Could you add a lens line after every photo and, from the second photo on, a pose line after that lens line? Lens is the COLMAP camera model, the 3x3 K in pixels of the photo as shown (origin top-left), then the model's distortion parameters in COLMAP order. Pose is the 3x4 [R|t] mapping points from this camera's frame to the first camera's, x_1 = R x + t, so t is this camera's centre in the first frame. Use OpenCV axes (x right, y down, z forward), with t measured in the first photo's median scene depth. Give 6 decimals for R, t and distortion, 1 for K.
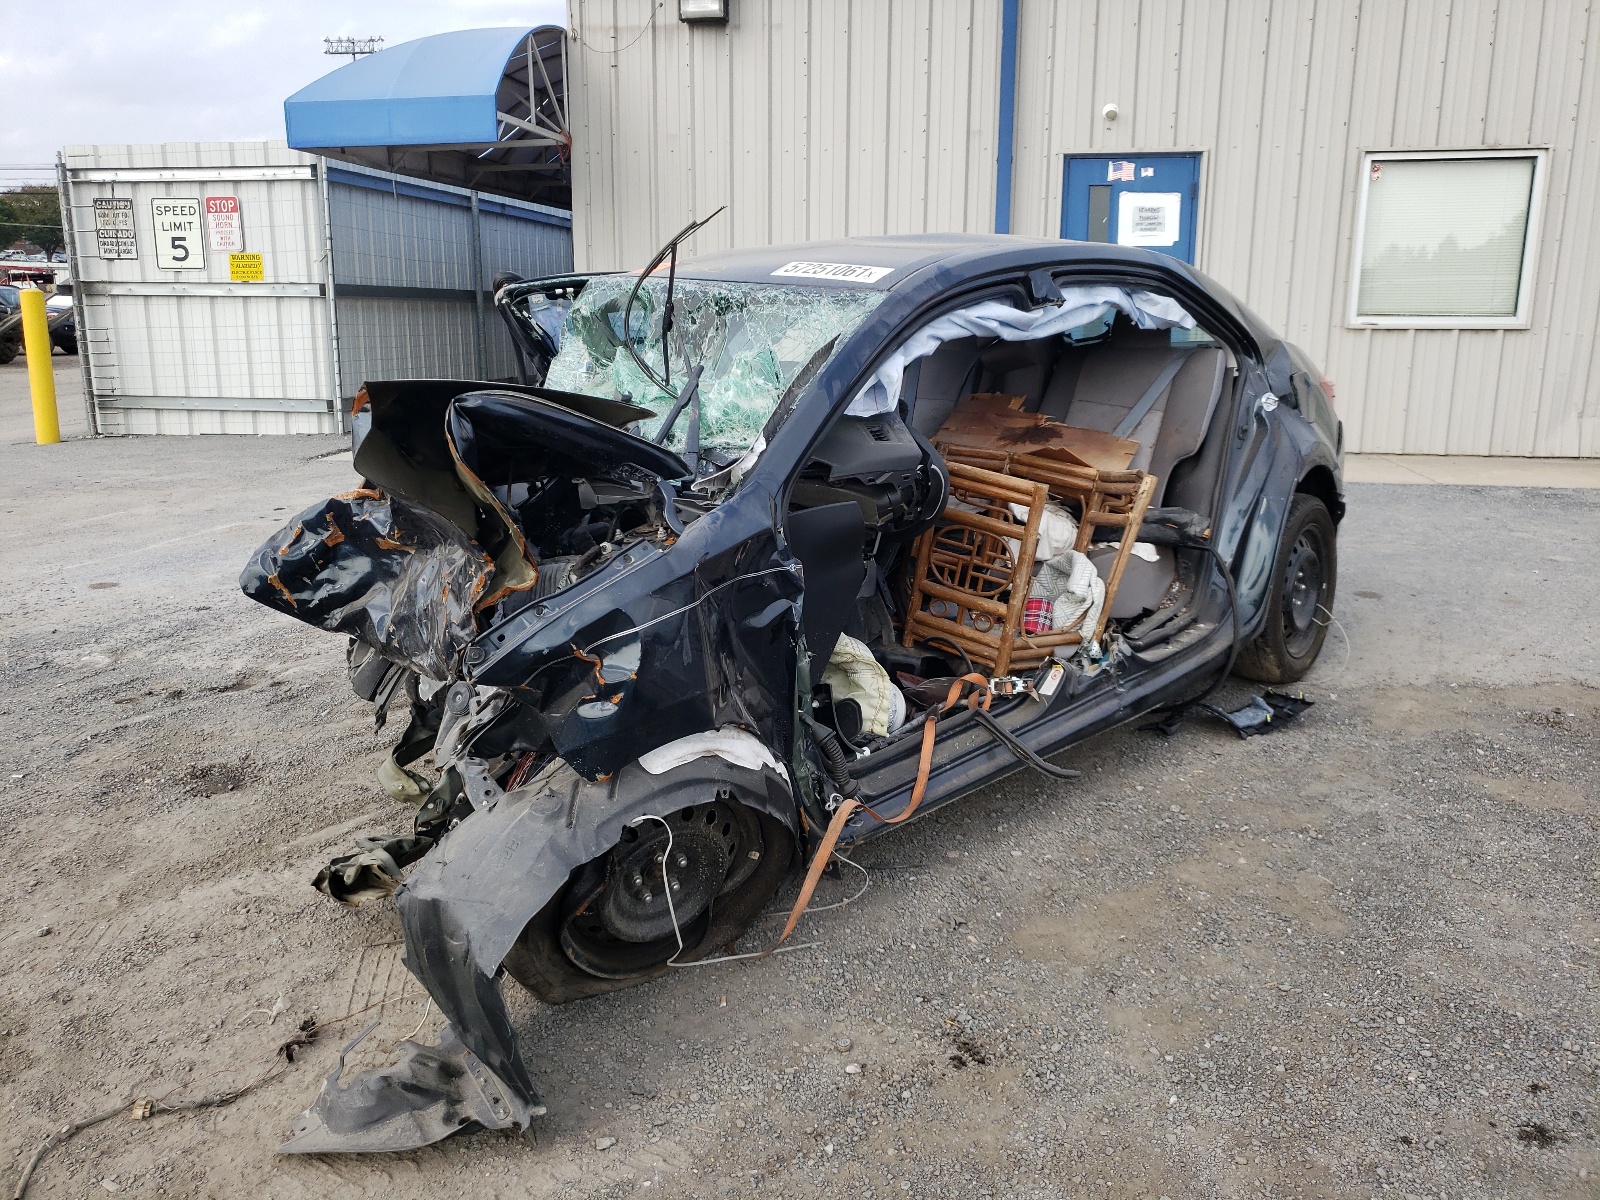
lens RADIAL K [[1254.4, 0, 777.2], [0, 1254.4, 599.9], [0, 0, 1]] dist [0.006751, 0.000268]
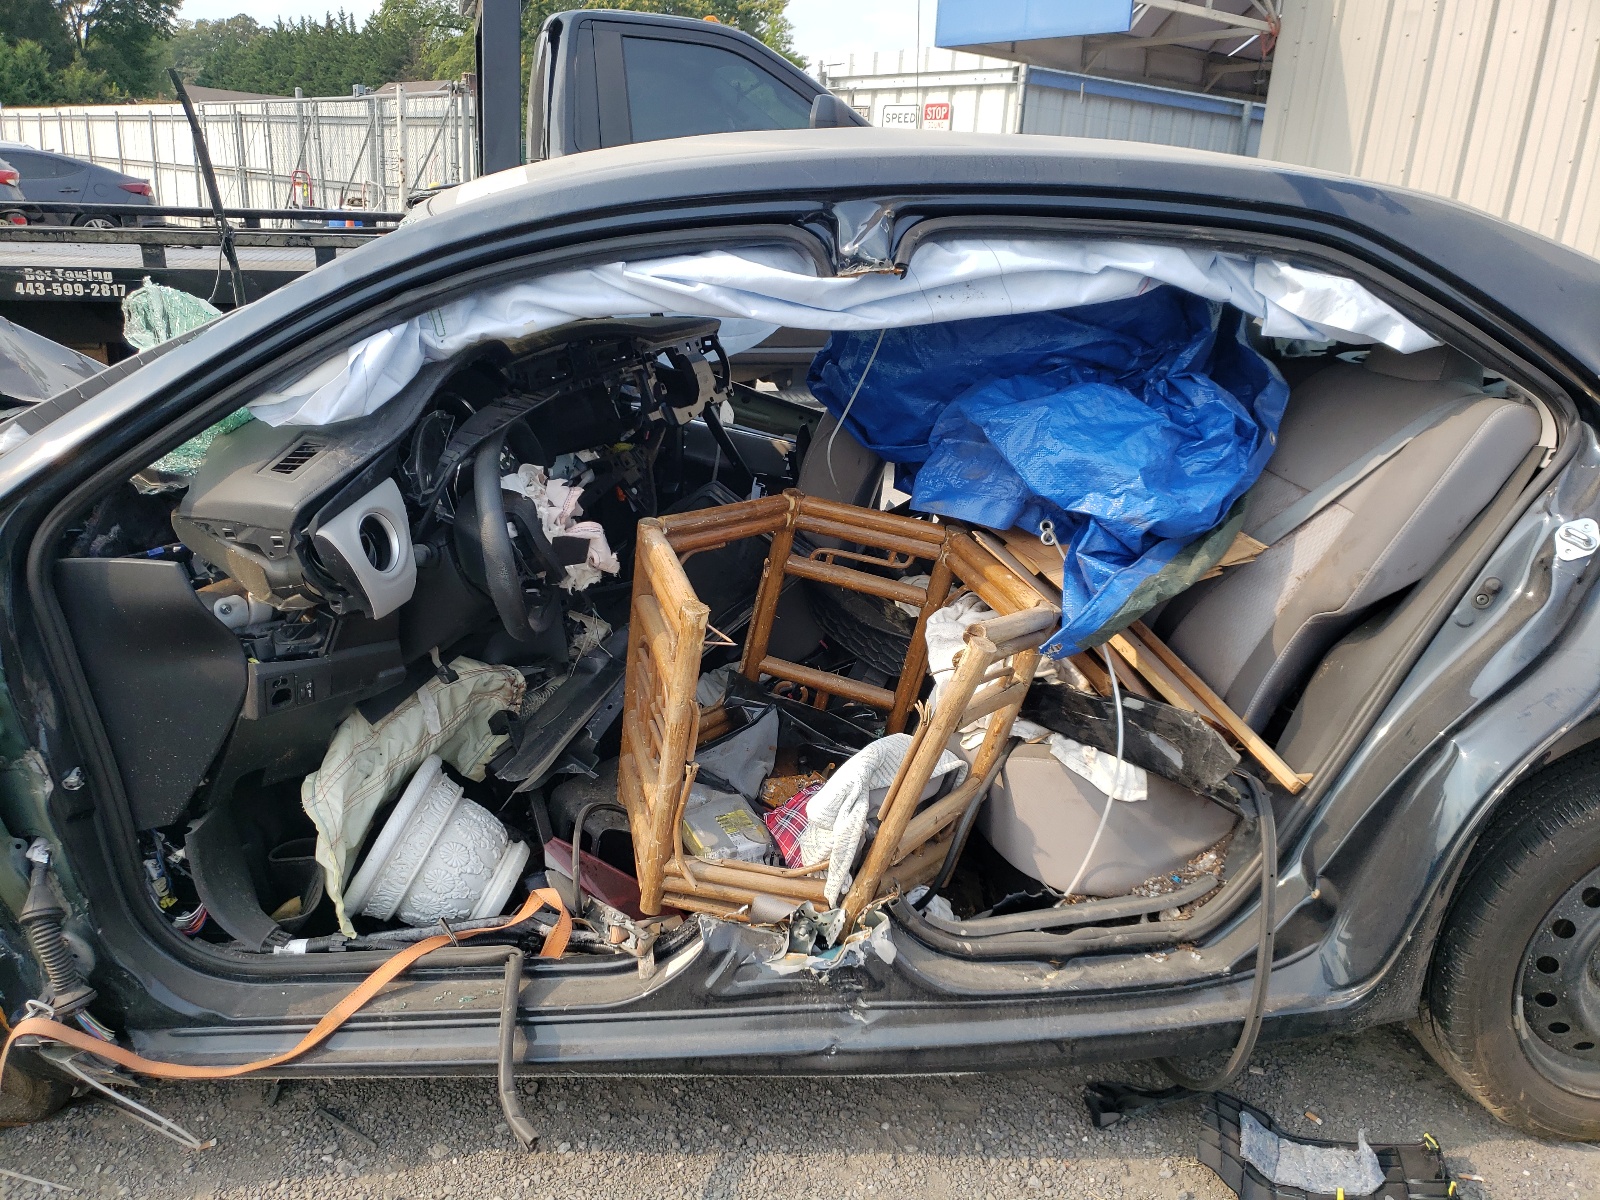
lens RADIAL K [[1254.4, 0, 777.2], [0, 1254.4, 599.9], [0, 0, 1]] dist [0.006751, 0.000268]
pose [[0.760953, 0.237073, -0.603943, 0.457593], [-0.200372, 0.971219, 0.128781, -0.138787], [0.617092, 0.023017, 0.786555, 0.491028]]
